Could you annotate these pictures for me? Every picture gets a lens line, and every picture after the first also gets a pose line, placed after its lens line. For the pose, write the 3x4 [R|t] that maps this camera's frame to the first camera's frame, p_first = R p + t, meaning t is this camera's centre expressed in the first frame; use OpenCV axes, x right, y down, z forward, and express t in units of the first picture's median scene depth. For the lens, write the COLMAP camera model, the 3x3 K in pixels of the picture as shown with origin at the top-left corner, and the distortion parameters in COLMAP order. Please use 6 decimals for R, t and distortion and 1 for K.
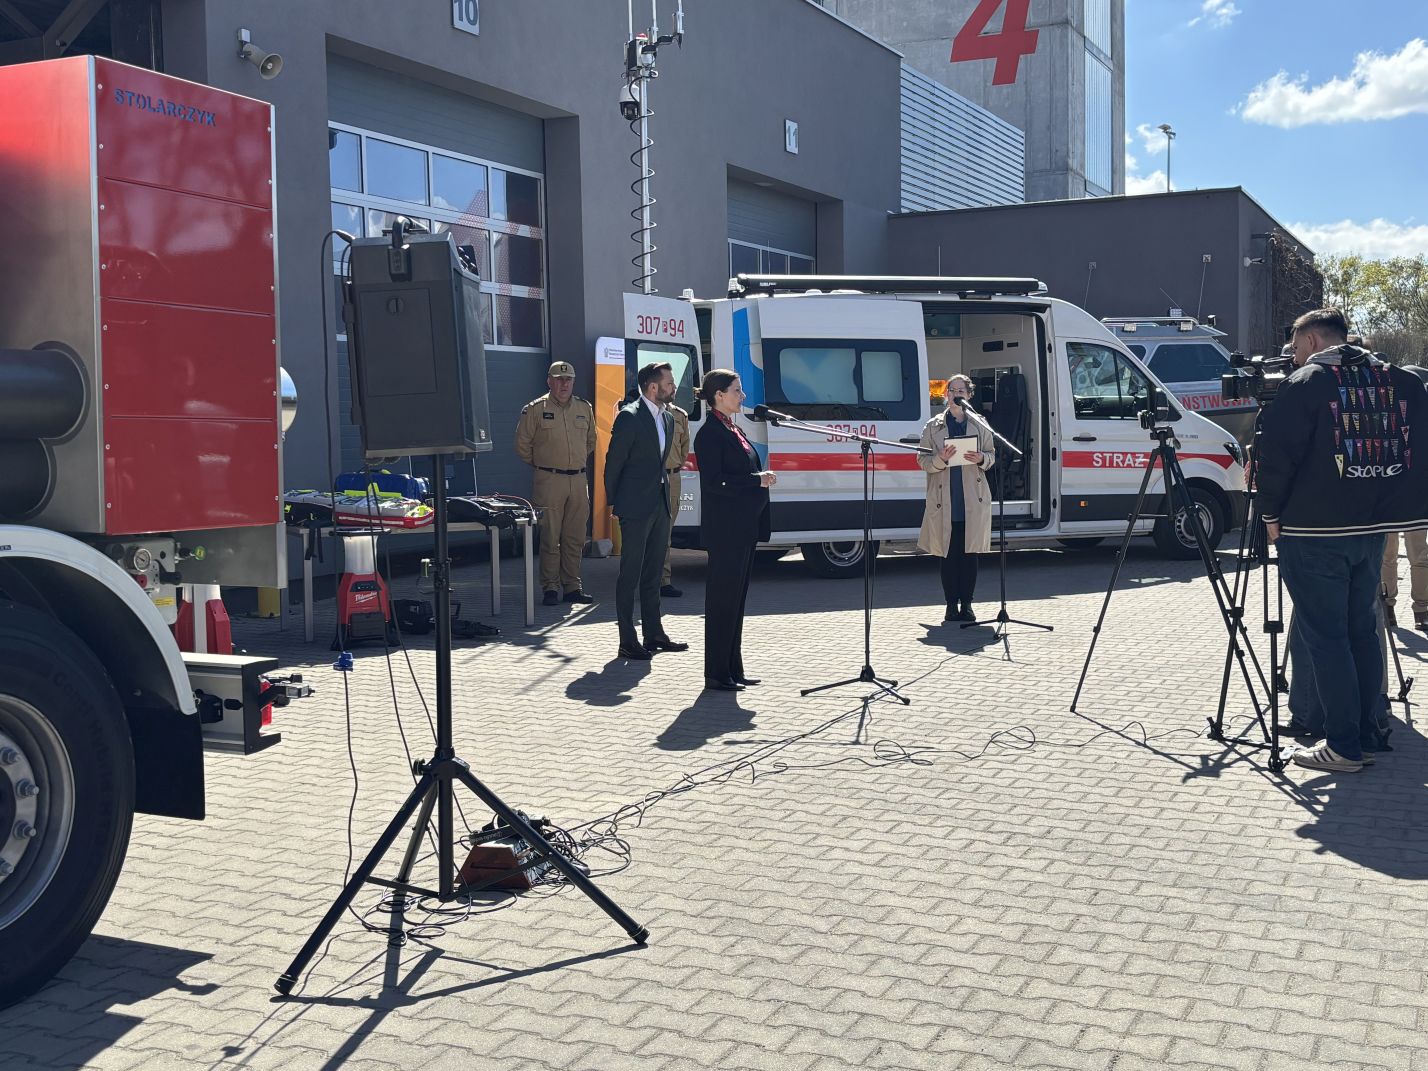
lens RADIAL K [[1656.8, 0, 714.0], [0, 1656.8, 535.5], [0, 0, 1]] dist [0.055468, -0.005136]
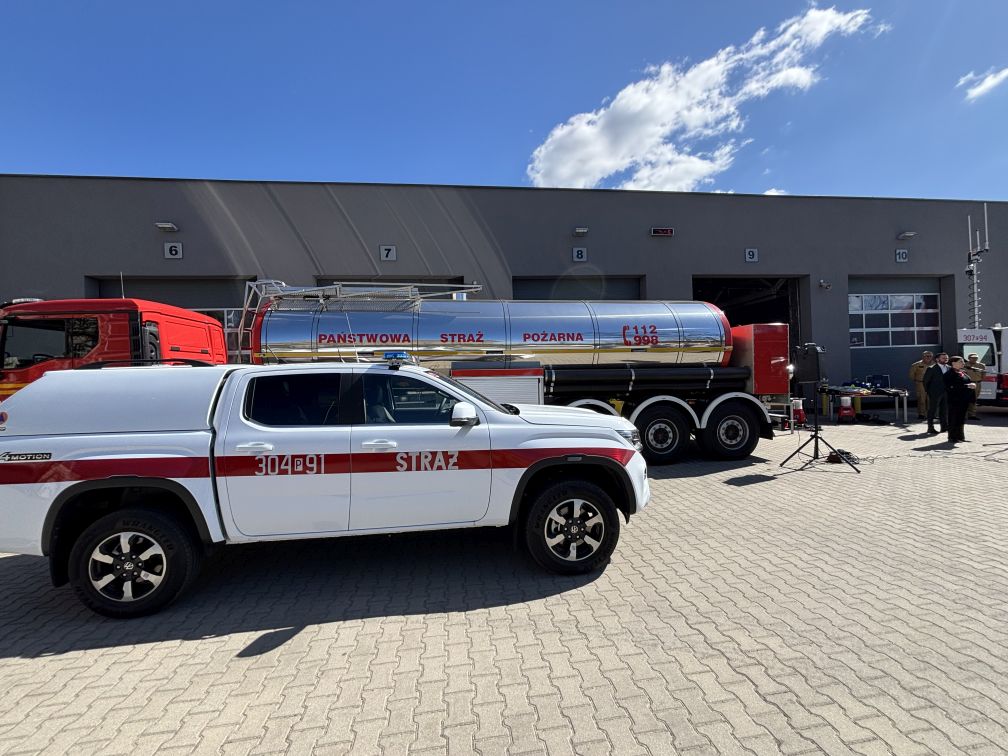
lens RADIAL K [[400.0, 0, 504.0], [0, 400.0, 378.0], [0, 0, 1]] dist [0.003340, 0.000364]
pose [[0.535759, 0.002370, -0.844367, 0.176378], [-0.033138, 0.999285, -0.018222, -0.001094], [0.843720, 0.037743, 0.535455, -0.276748]]
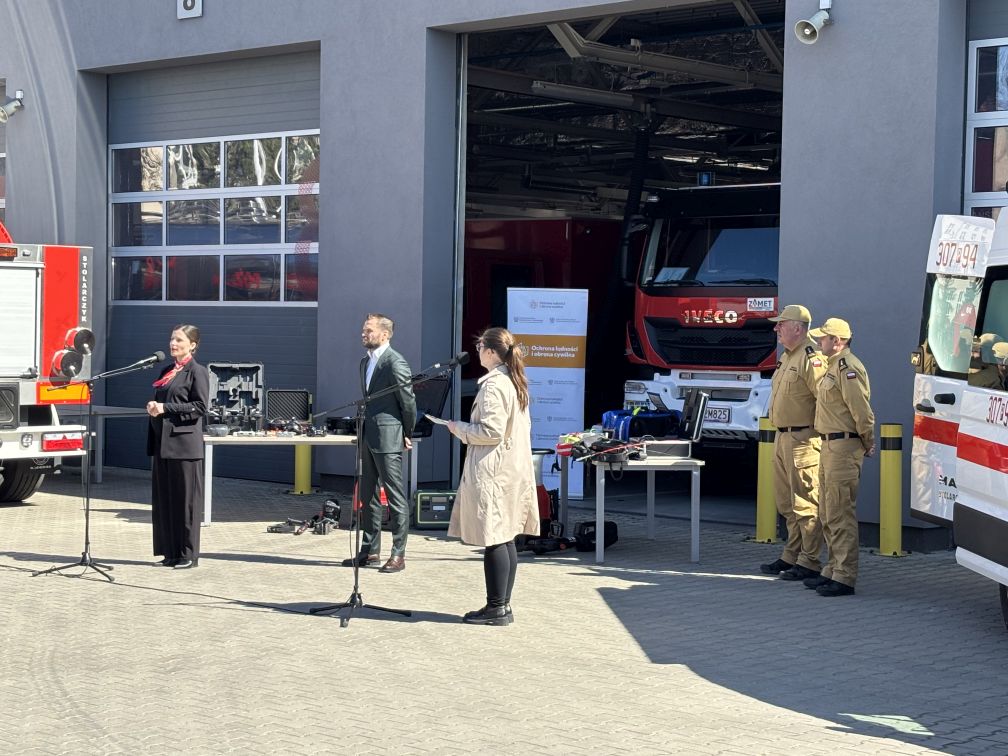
lens RADIAL K [[2000.7, 0, 504.0], [0, 2000.7, 378.0], [0, 0, 1]] dist [0.419620, -2.452168]
pose [[-0.296104, 0.037602, -0.954415, 1.148598], [-0.073341, 0.995380, 0.061970, -0.139301], [0.952336, 0.088348, -0.291978, 1.337077]]
